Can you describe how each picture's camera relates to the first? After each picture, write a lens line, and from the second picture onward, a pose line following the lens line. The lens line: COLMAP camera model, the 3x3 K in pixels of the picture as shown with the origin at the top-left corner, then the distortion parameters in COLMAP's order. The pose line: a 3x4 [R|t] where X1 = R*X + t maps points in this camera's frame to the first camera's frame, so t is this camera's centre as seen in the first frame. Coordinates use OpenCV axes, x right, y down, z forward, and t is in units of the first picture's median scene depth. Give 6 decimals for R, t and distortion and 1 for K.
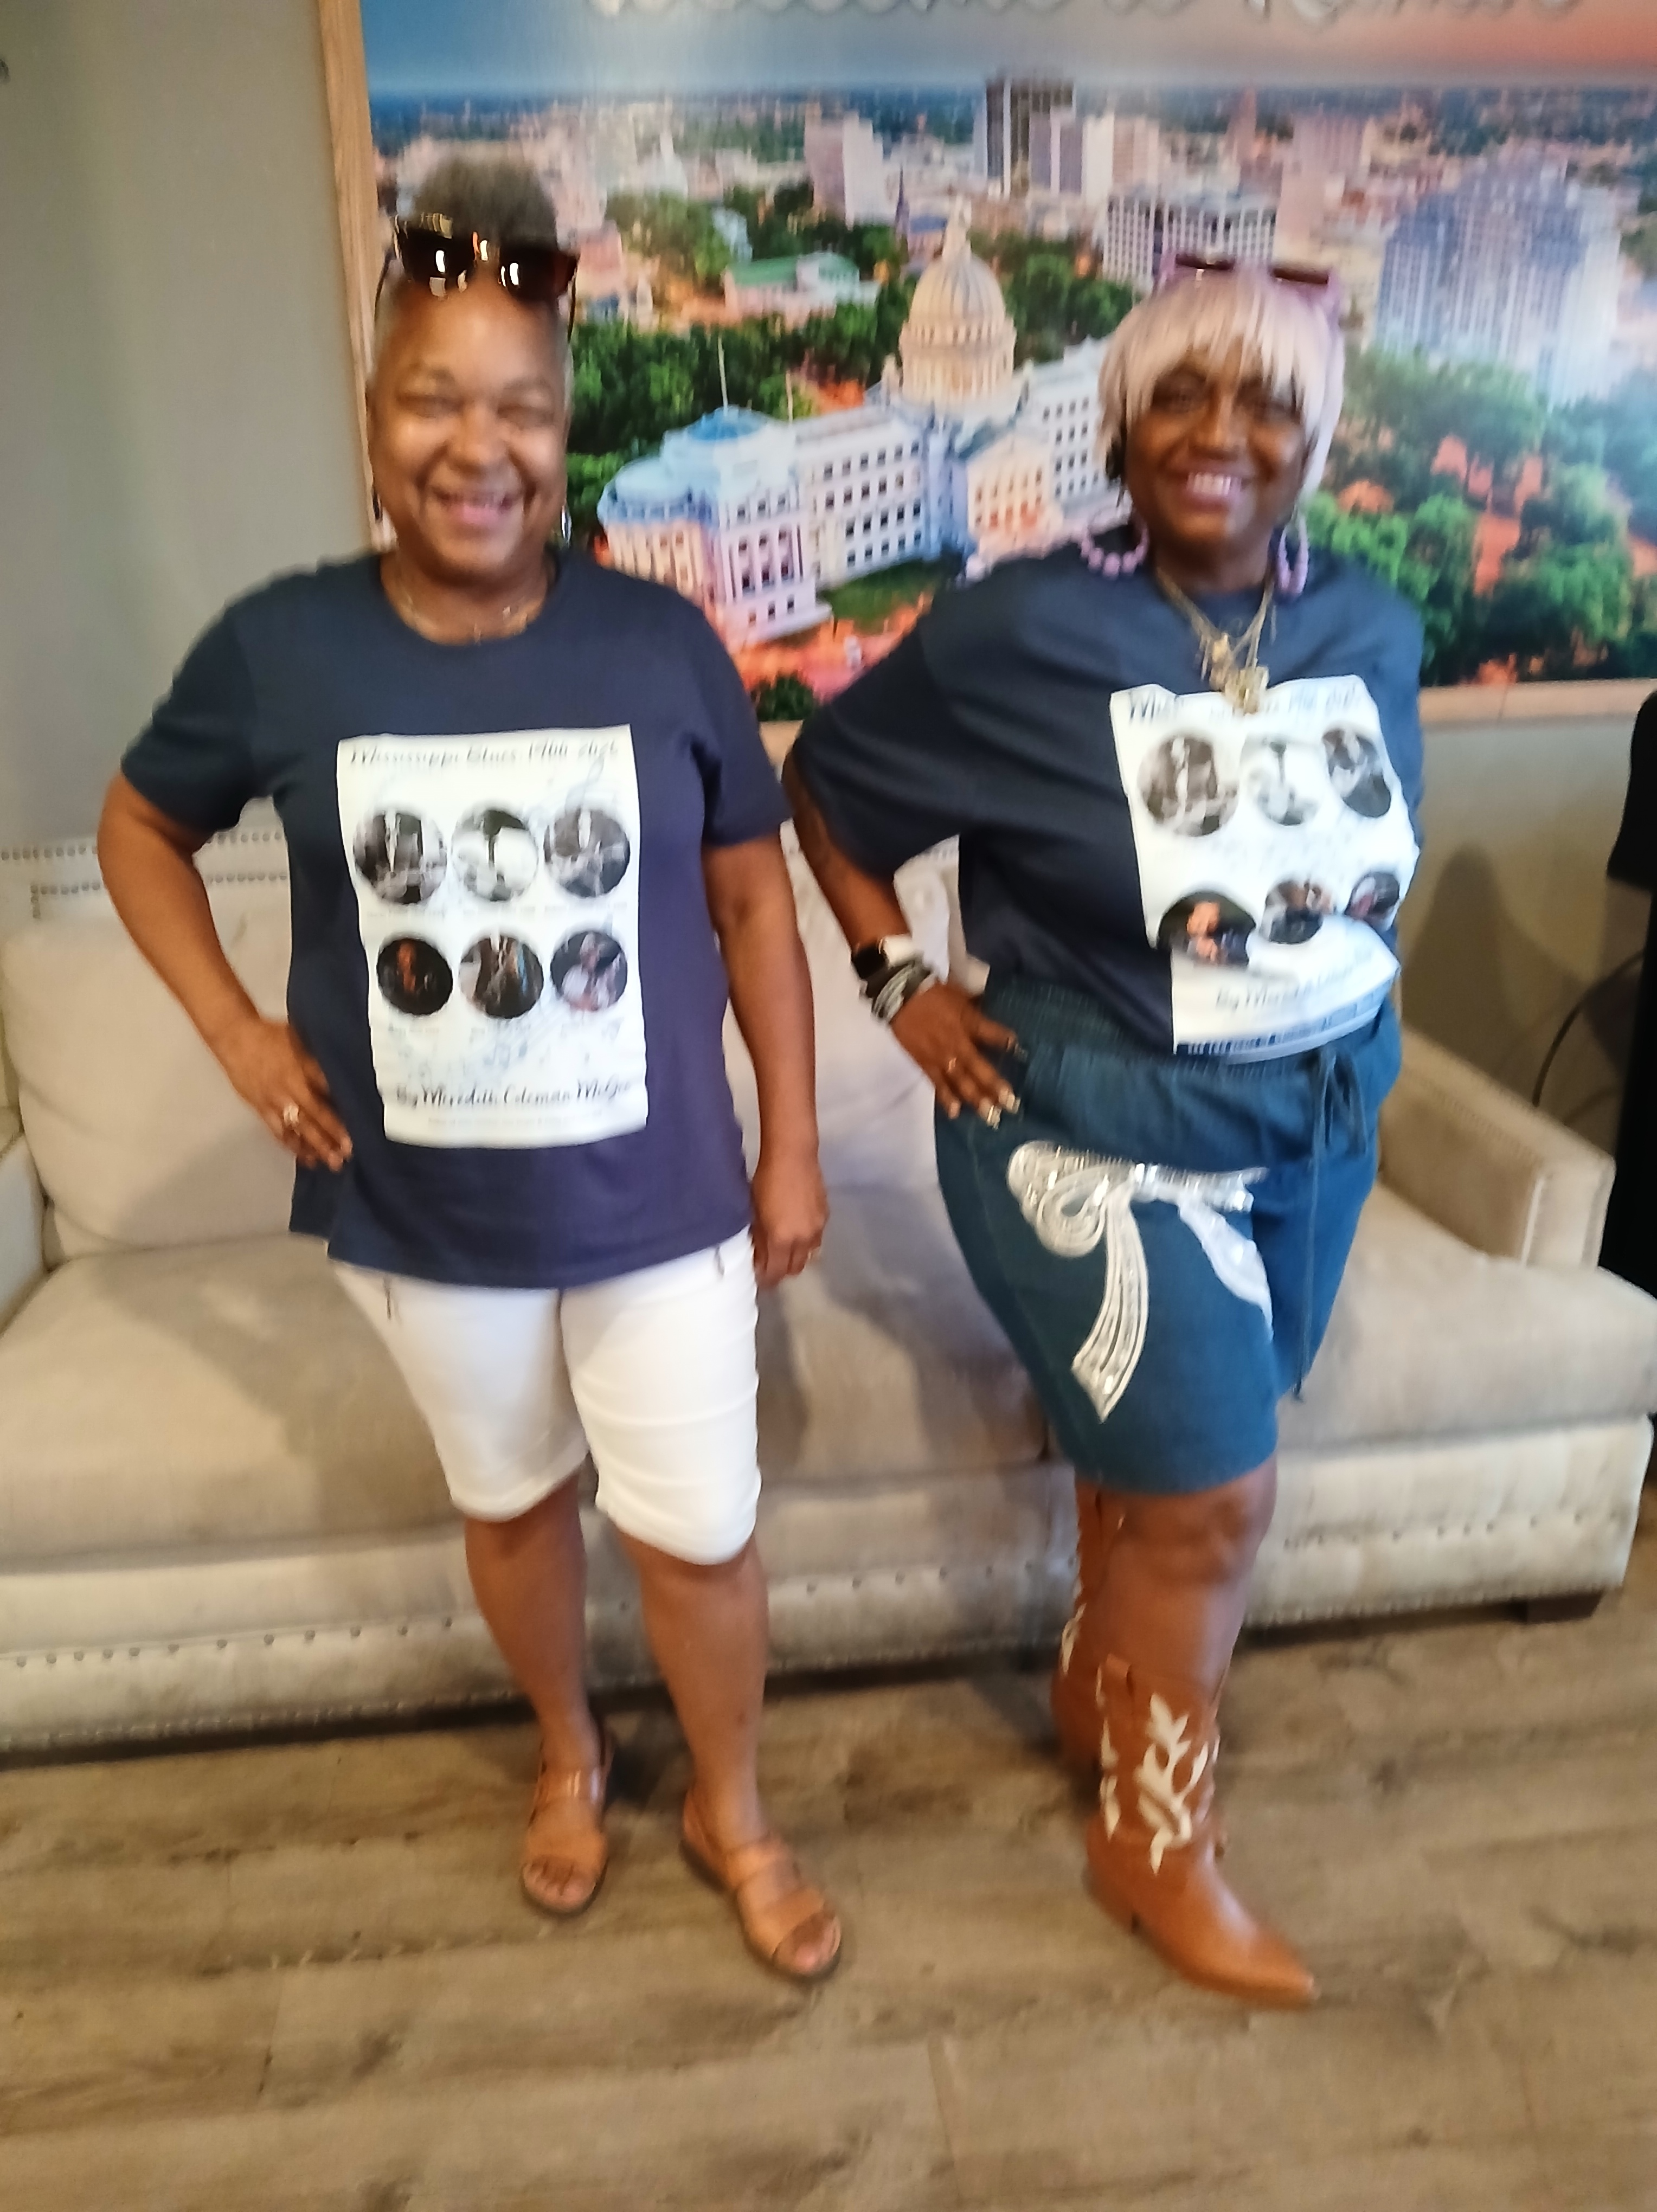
lens RADIAL K [[1692.1, 0, 826.4], [0, 1692.1, 1111.9], [0, 0, 1]] dist [0.033236, -0.101007]
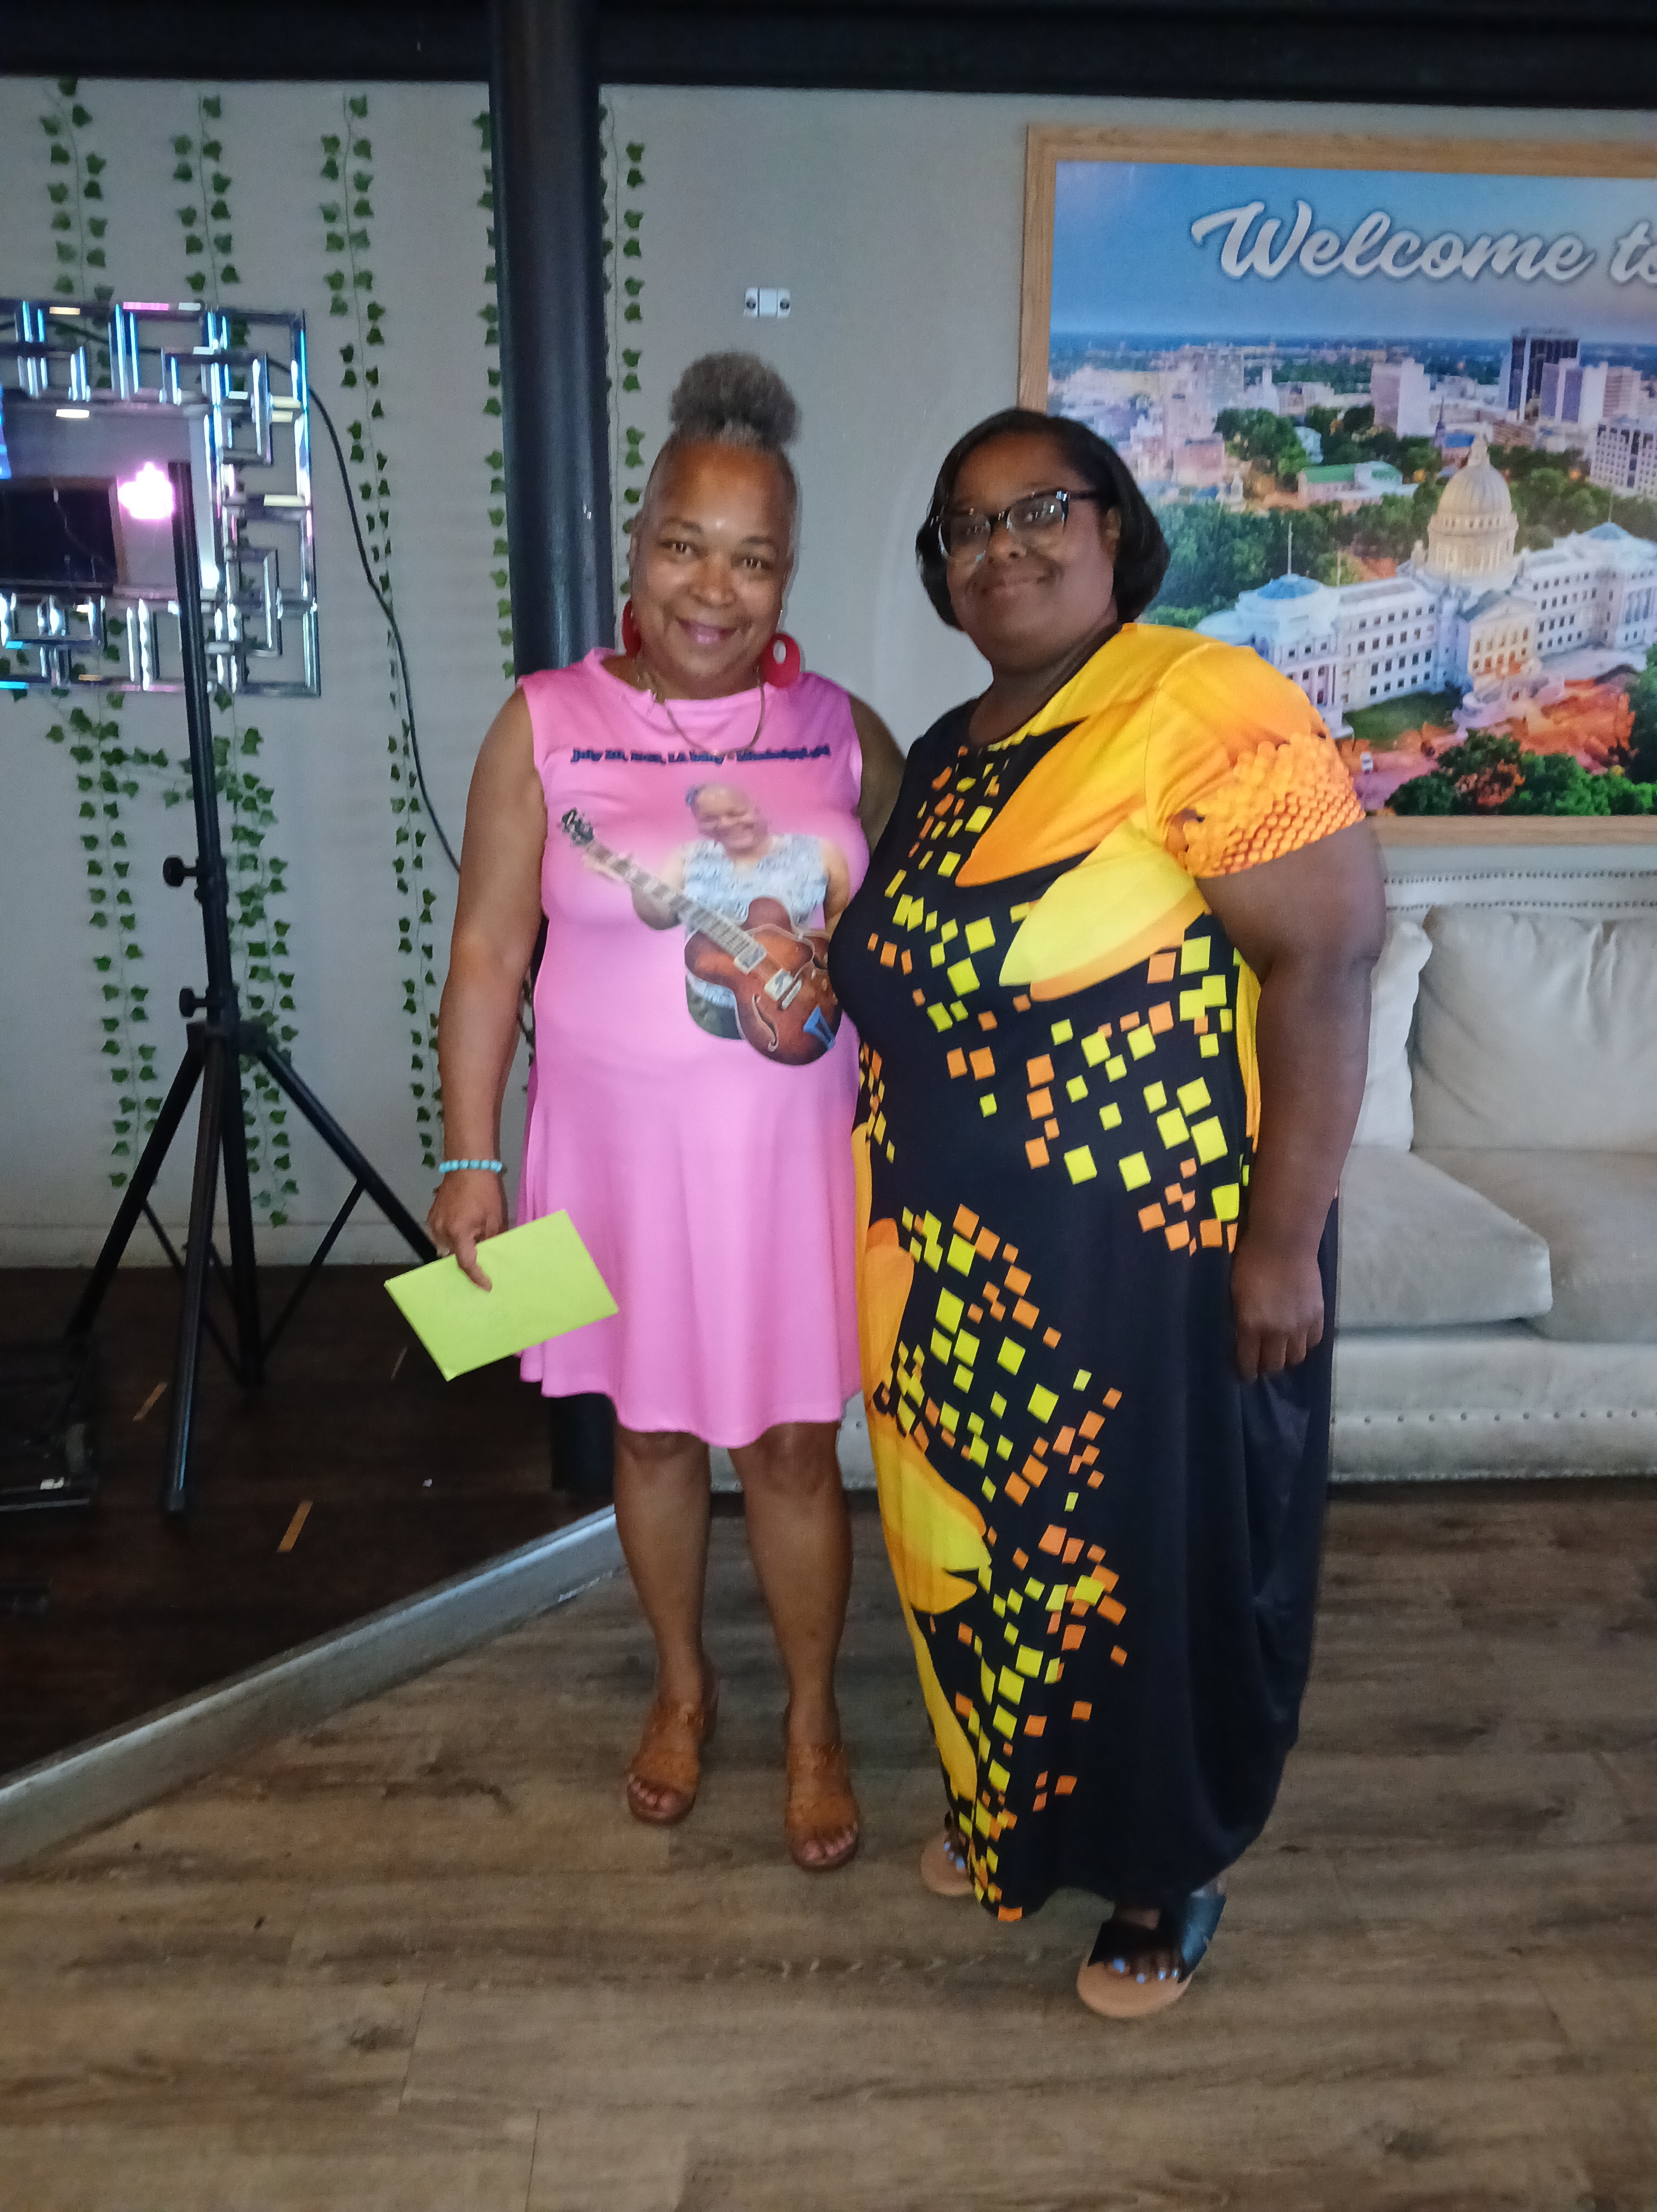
lens RADIAL K [[1735.6, 0, 828.5], [0, 1735.6, 1106.0], [0, 0, 1]] dist [0.036658, -0.094127]
pose [[0.997680, 0.049716, -0.046505, -0.330263], [-0.052590, 0.996642, -0.062767, 0.089807], [0.043228, 0.065067, 0.996944, -0.309523]]
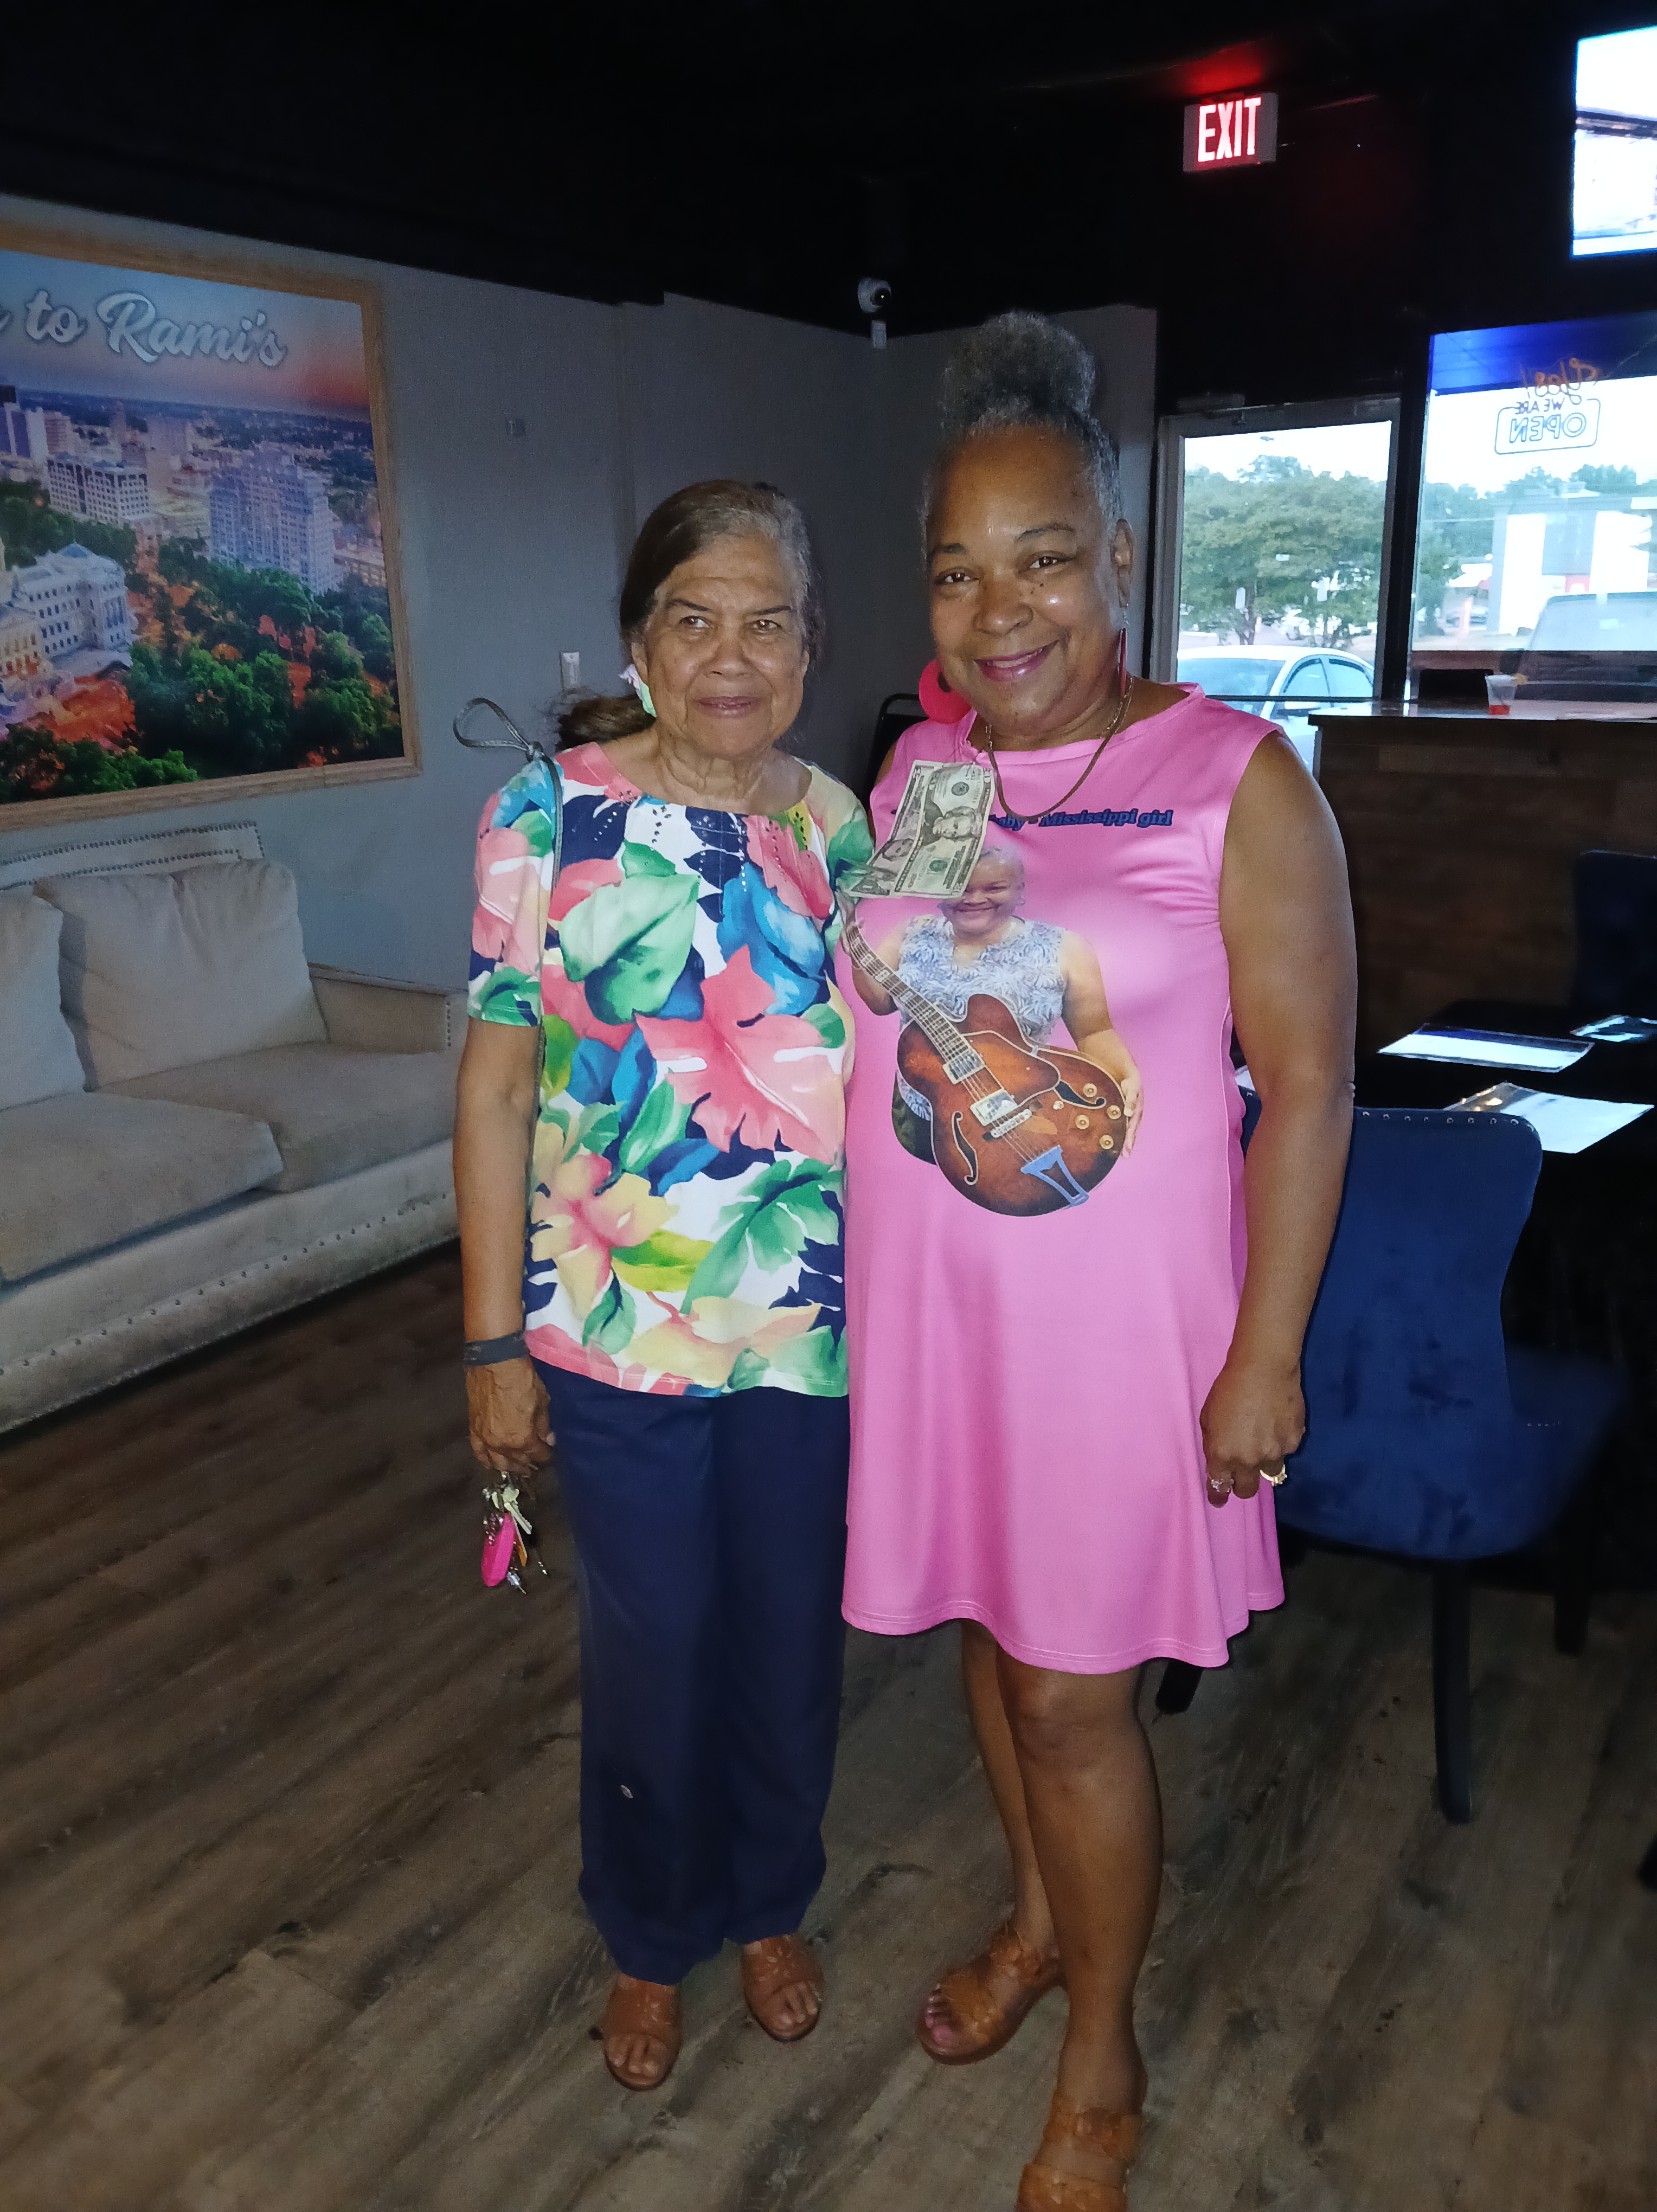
lens RADIAL K [[1692.1, 0, 826.4], [0, 1692.1, 1111.9], [0, 0, 1]] dist [0.033236, -0.101007]
pose [[0.618468, -0.208807, 0.757560, -0.668755], [0.271138, 0.961549, 0.043677, 0.143079], [-0.737551, 0.178391, 0.651303, -0.394279]]
